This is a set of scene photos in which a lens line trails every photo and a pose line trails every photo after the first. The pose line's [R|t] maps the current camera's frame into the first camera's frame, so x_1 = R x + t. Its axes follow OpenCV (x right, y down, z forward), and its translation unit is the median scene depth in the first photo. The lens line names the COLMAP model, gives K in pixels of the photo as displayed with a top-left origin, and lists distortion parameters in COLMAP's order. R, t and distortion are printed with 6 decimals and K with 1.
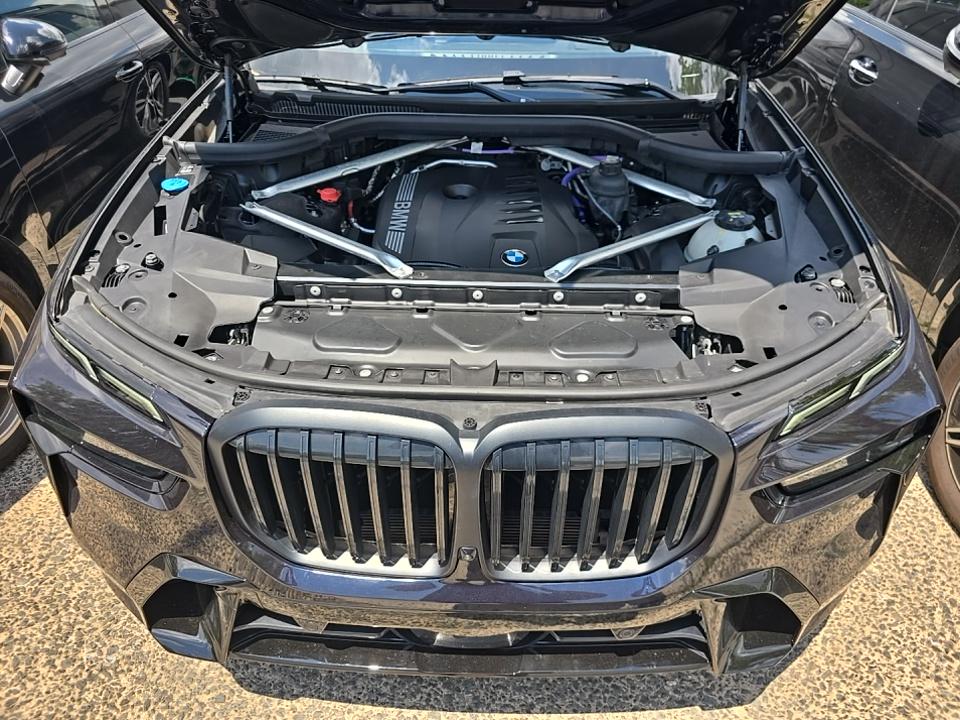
lens RADIAL K [[661.7, 0, 482.4], [0, 661.7, 361.6], [0, 0, 1]] dist [0.003630, -0.005862]
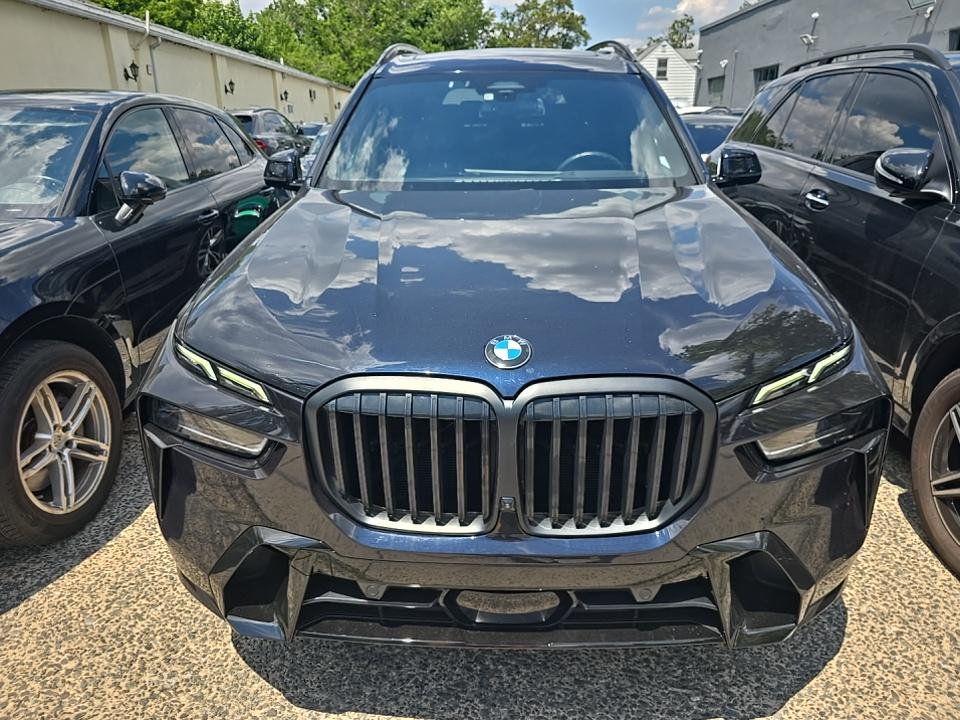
lens RADIAL K [[661.7, 0, 475.7], [0, 661.7, 358.9], [0, 0, 1]] dist [0.003630, -0.005862]
pose [[0.999616, -0.016375, -0.022352, -0.032018], [0.010194, 0.967451, -0.252851, 0.220639], [0.025765, 0.252526, 0.967247, -0.166290]]
